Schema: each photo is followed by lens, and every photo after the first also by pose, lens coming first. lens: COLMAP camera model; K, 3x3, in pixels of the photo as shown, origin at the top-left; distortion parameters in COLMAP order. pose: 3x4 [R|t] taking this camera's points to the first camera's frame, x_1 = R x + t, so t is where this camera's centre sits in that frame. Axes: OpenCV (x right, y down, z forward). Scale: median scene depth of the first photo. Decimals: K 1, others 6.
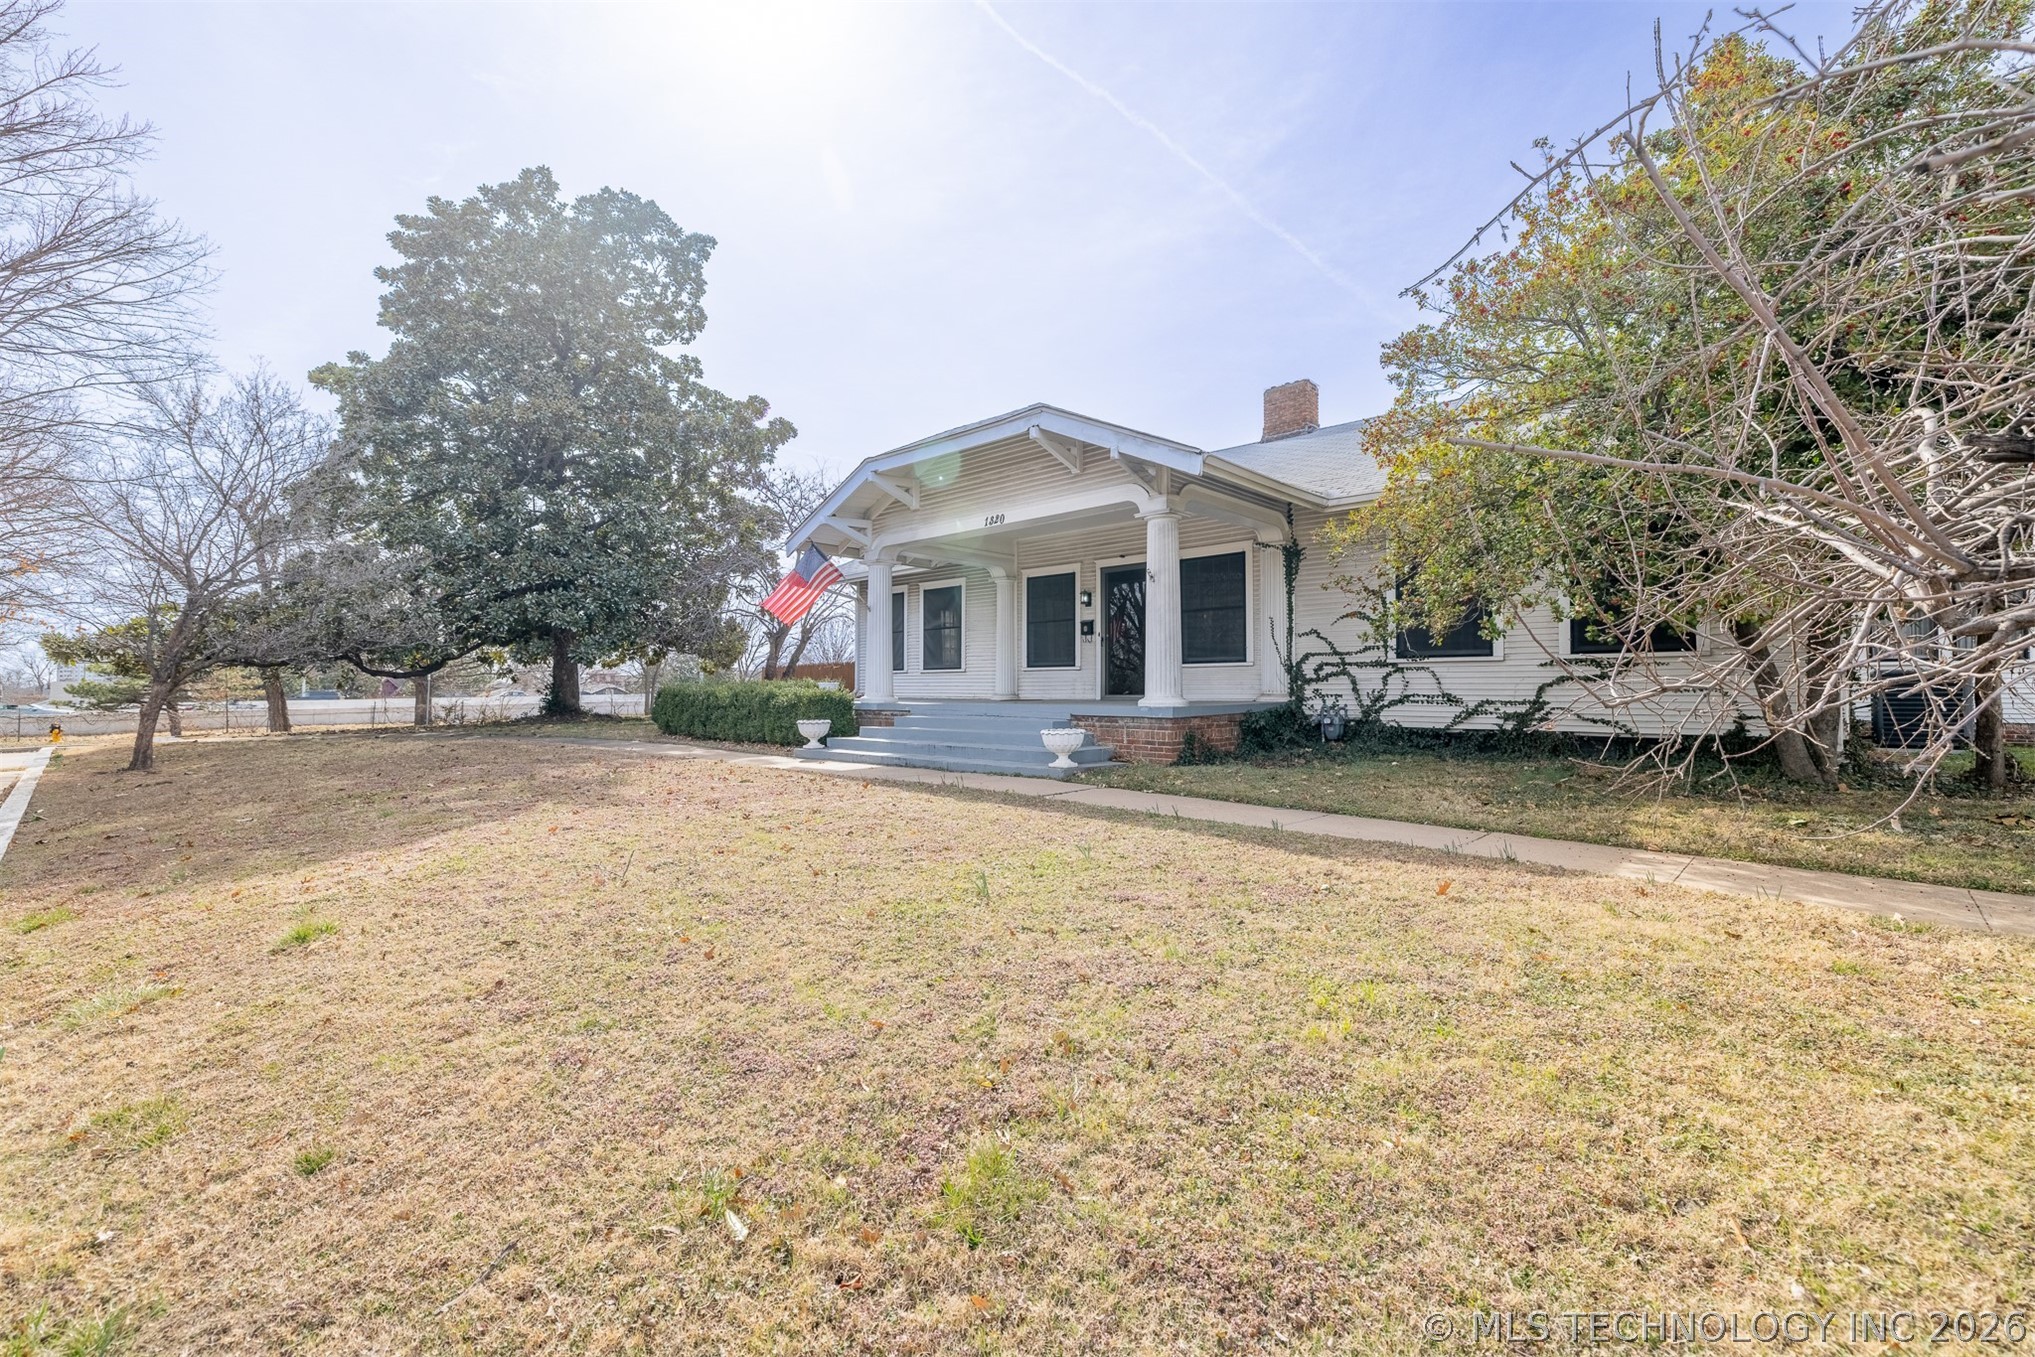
lens RADIAL K [[857.4, 0, 1032.1], [0, 857.4, 673.7], [0, 0, 1]] dist [-0.001054, -0.000400]
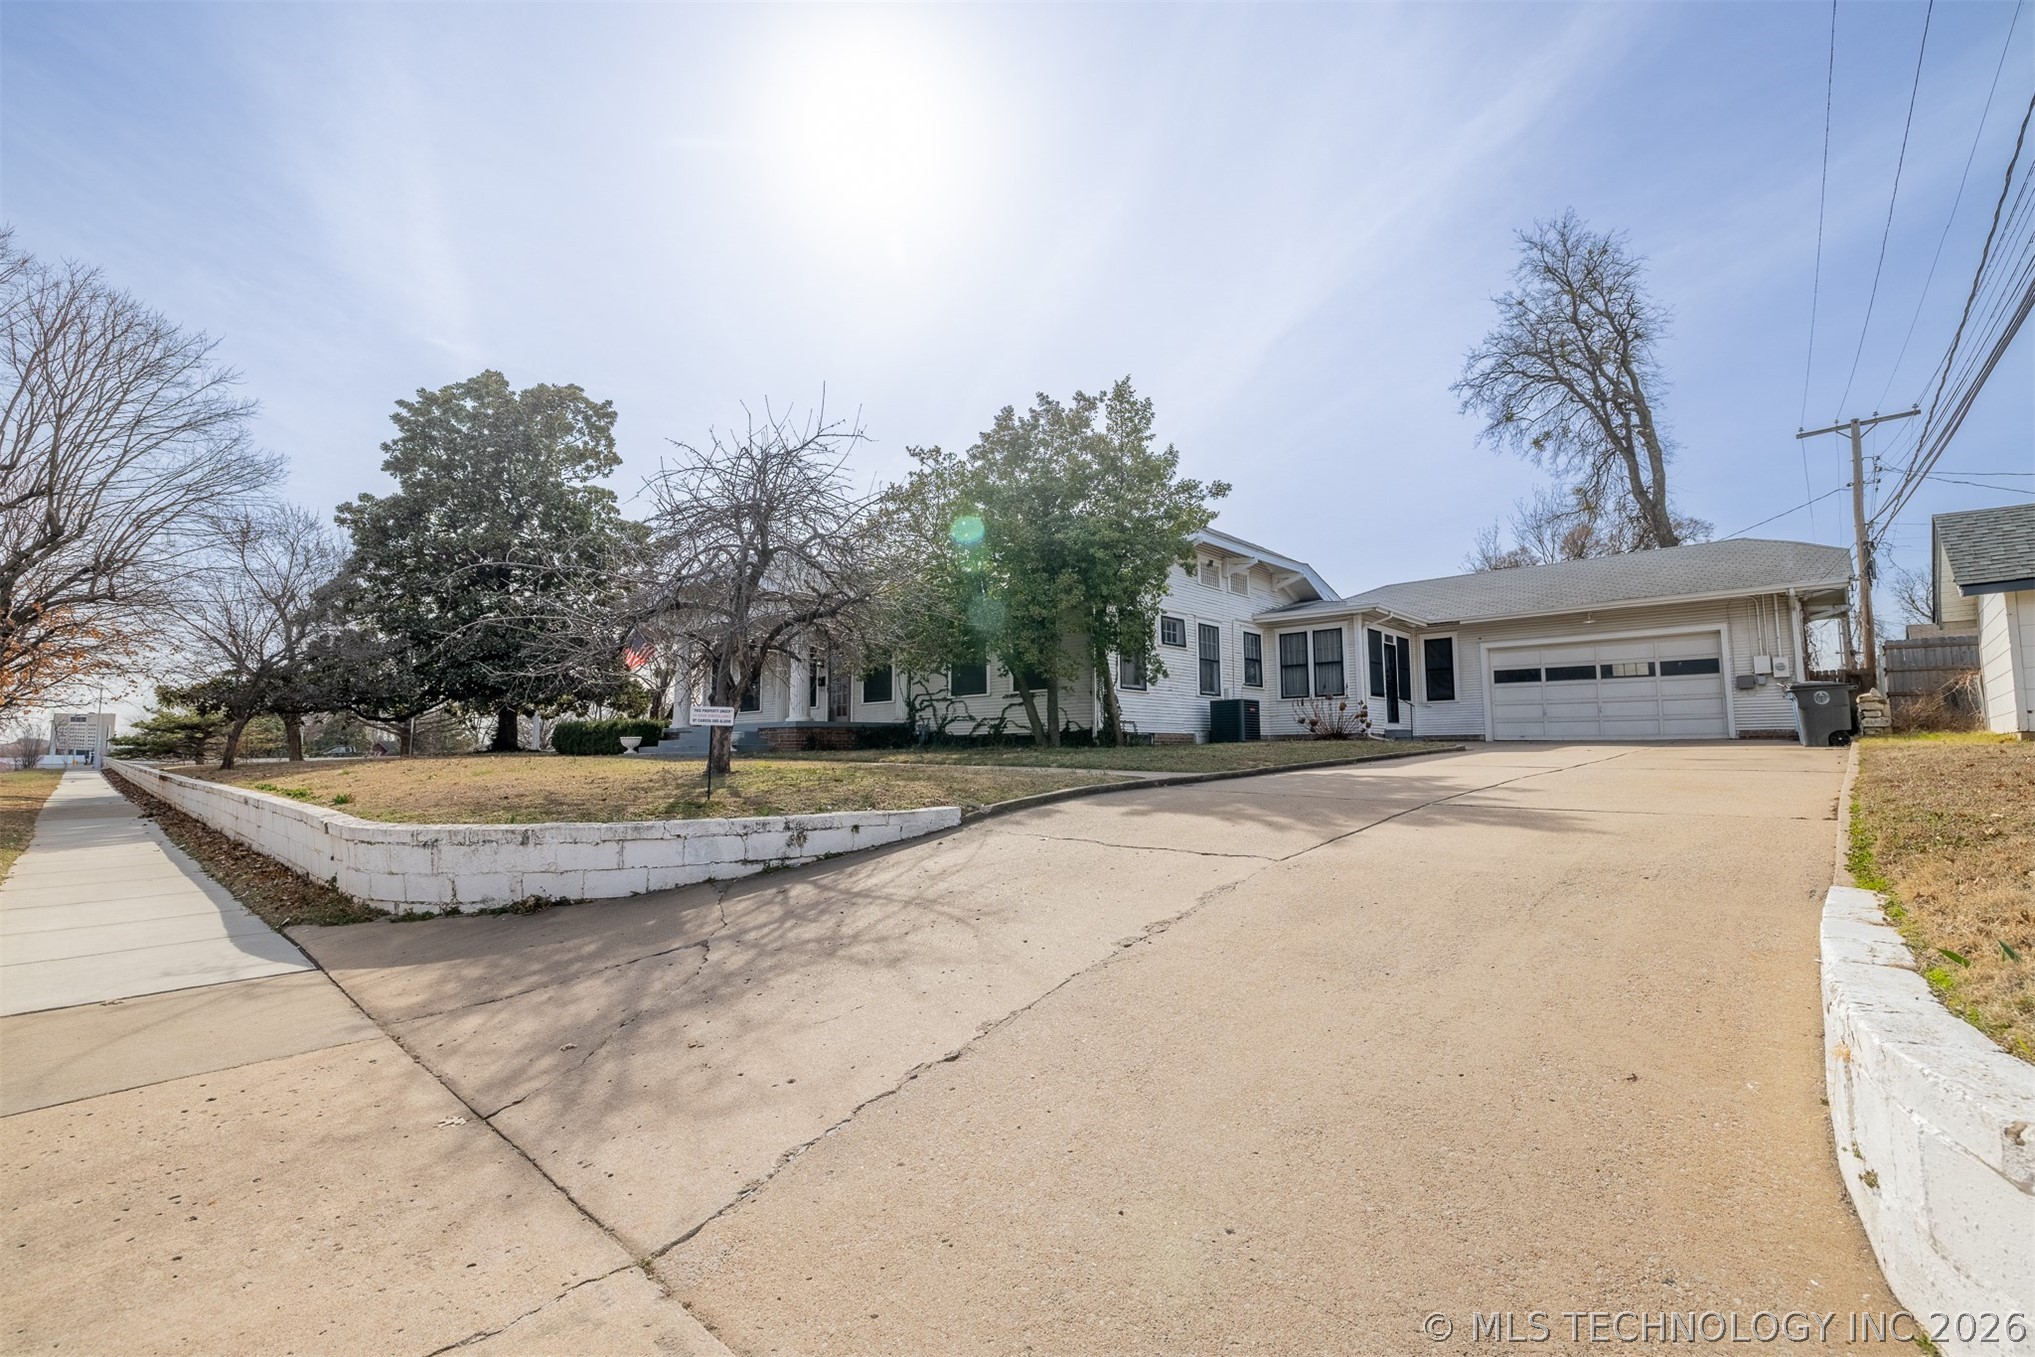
lens RADIAL K [[857.4, 0, 1002.3], [0, 857.4, 682.4], [0, 0, 1]] dist [-0.001054, -0.000400]
pose [[0.999893, -0.010191, -0.010515, 0.329458], [0.009530, 0.998084, -0.061133, 0.037840], [0.011118, 0.061026, 0.998074, -0.456378]]
